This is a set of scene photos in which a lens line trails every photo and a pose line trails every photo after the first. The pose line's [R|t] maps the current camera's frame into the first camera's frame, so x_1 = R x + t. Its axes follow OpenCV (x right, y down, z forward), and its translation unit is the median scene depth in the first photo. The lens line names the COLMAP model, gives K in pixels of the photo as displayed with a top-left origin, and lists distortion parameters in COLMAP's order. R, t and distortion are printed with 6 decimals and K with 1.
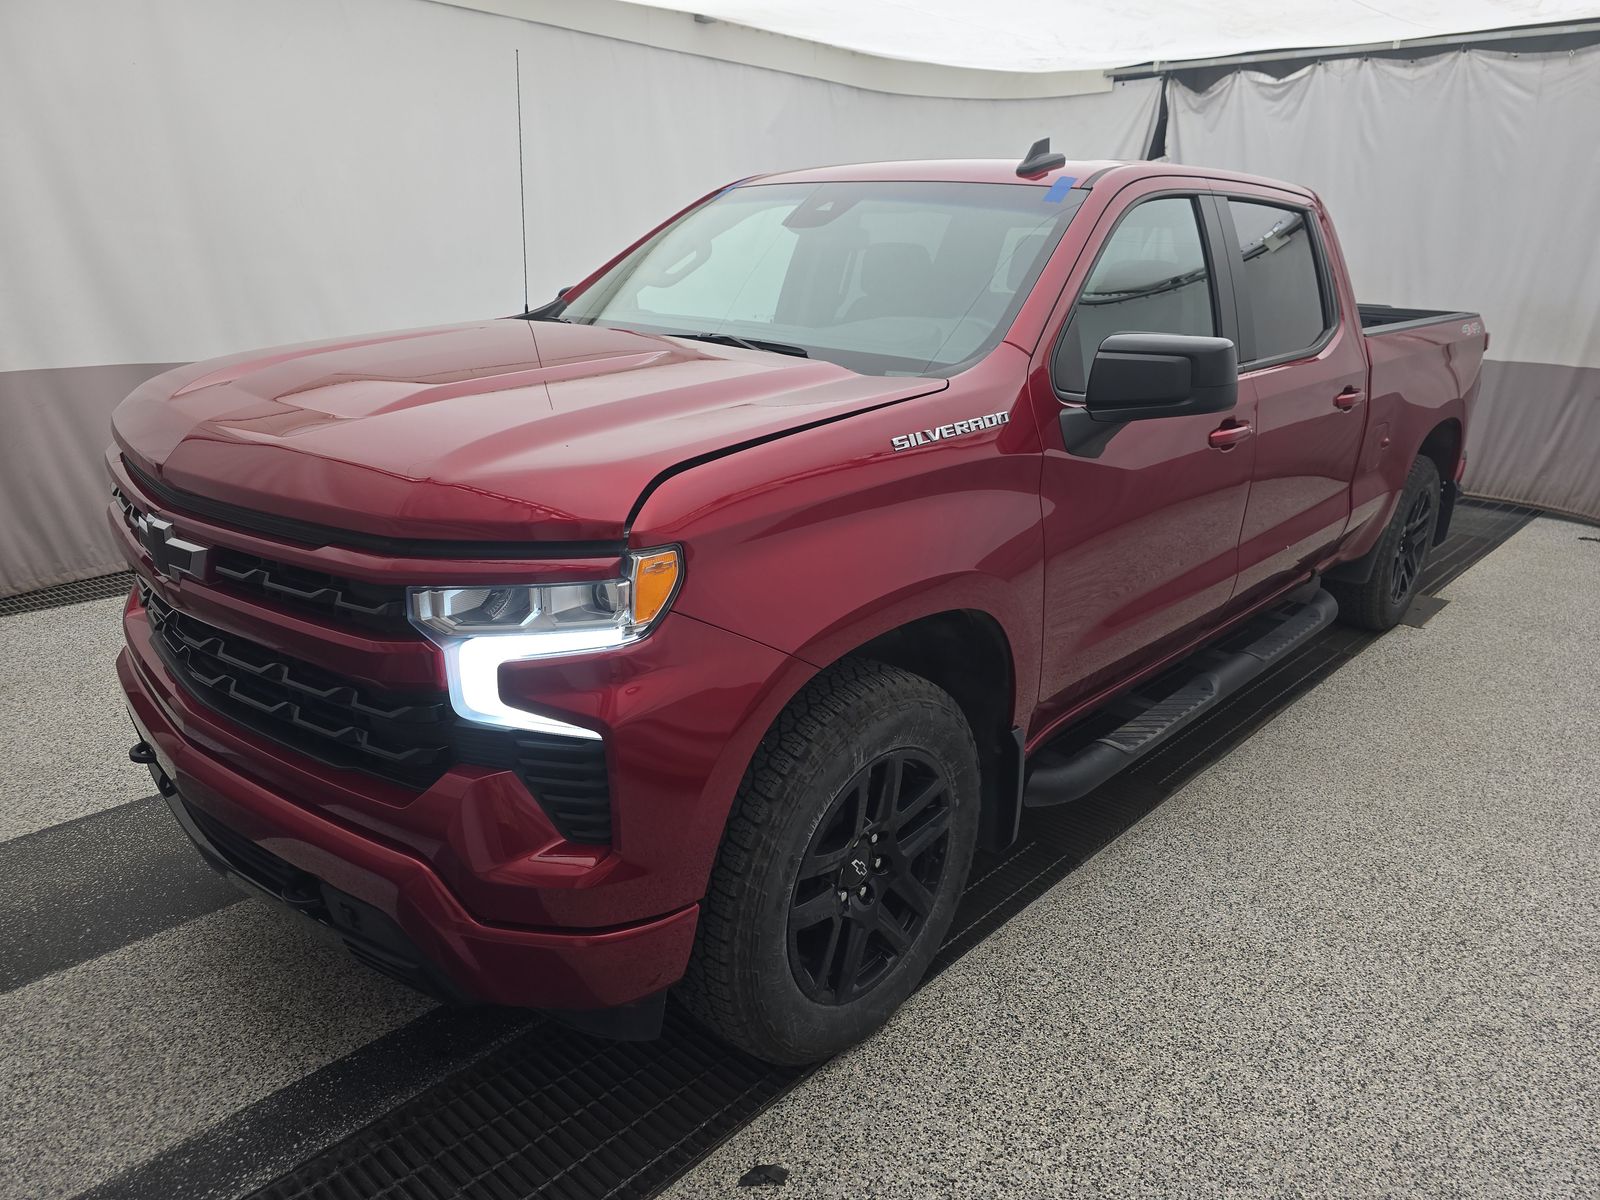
lens RADIAL K [[1083.6, 0, 800.0], [0, 1083.6, 600.0], [0, 0, 1]] dist [0.002731, -0.002233]
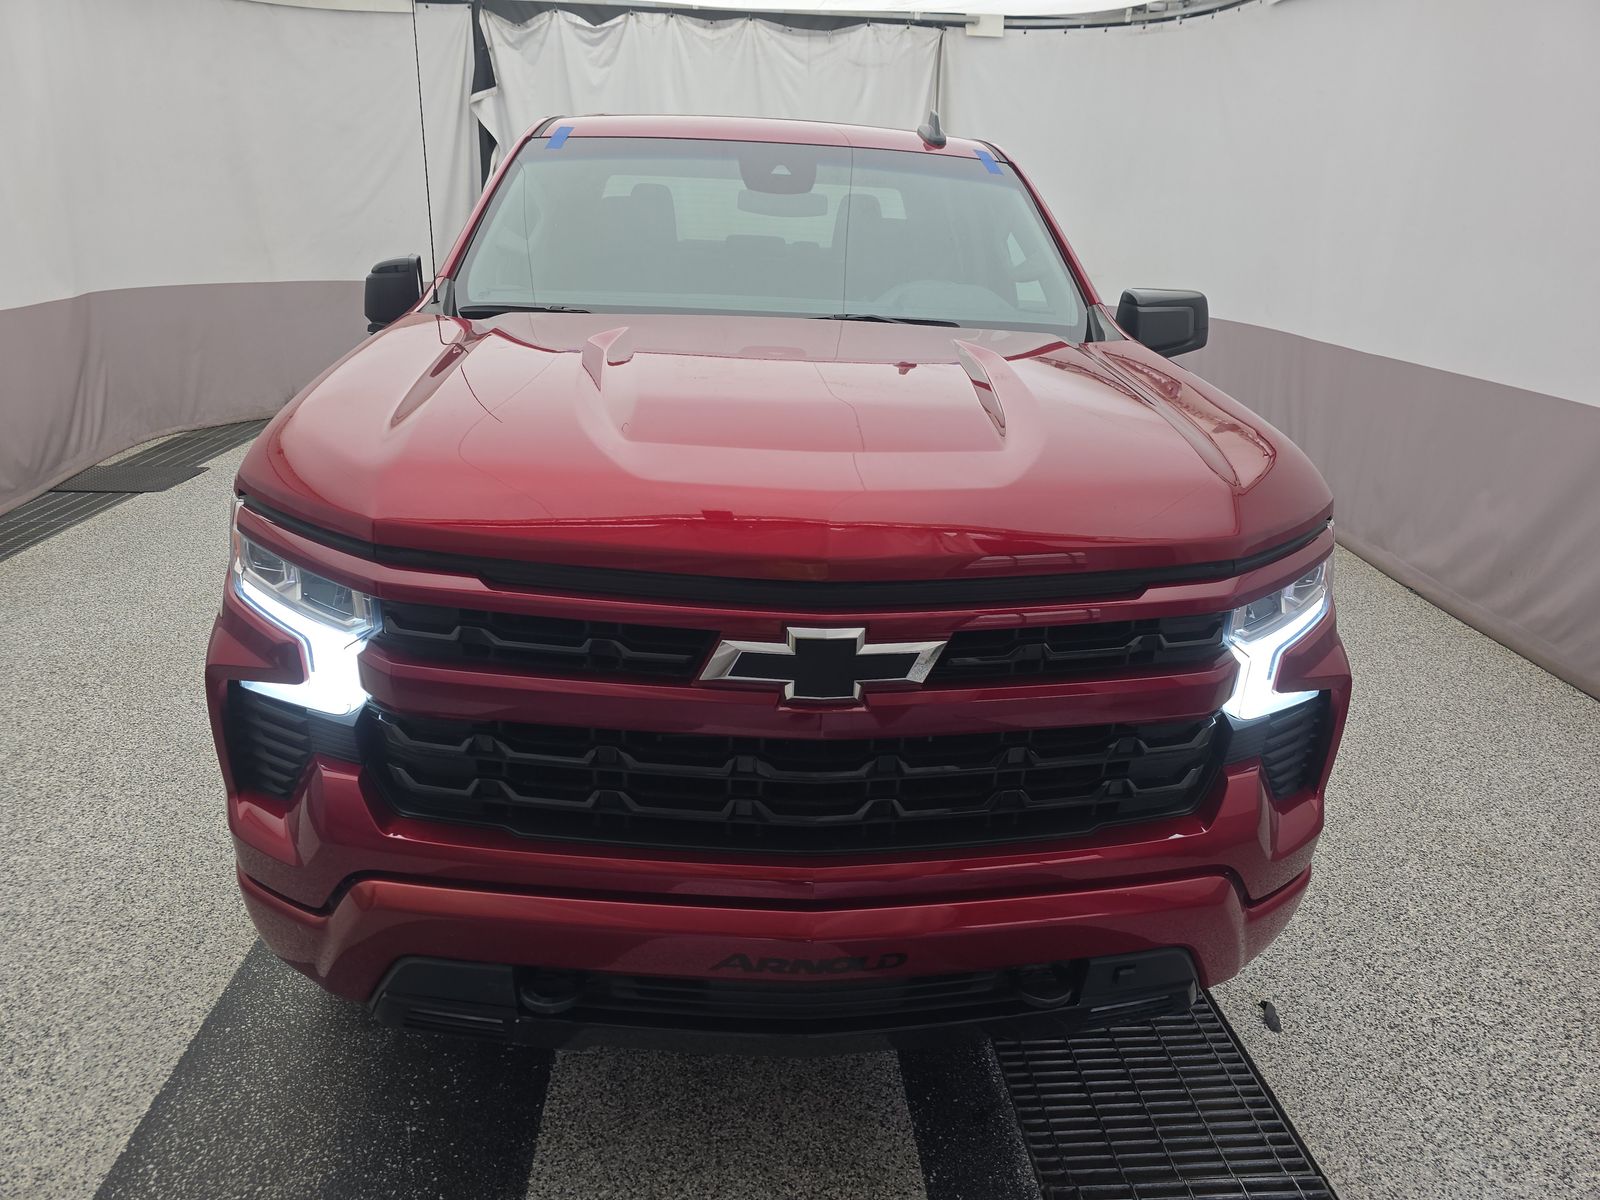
lens RADIAL K [[1069.3, 0, 811.7], [0, 1069.3, 603.4], [0, 0, 1]] dist [0.024085, -0.004346]
pose [[0.693308, -0.252822, 0.674837, -0.284981], [0.206181, 0.966885, 0.150410, -0.053027], [-0.690517, 0.034858, 0.722476, 0.126408]]
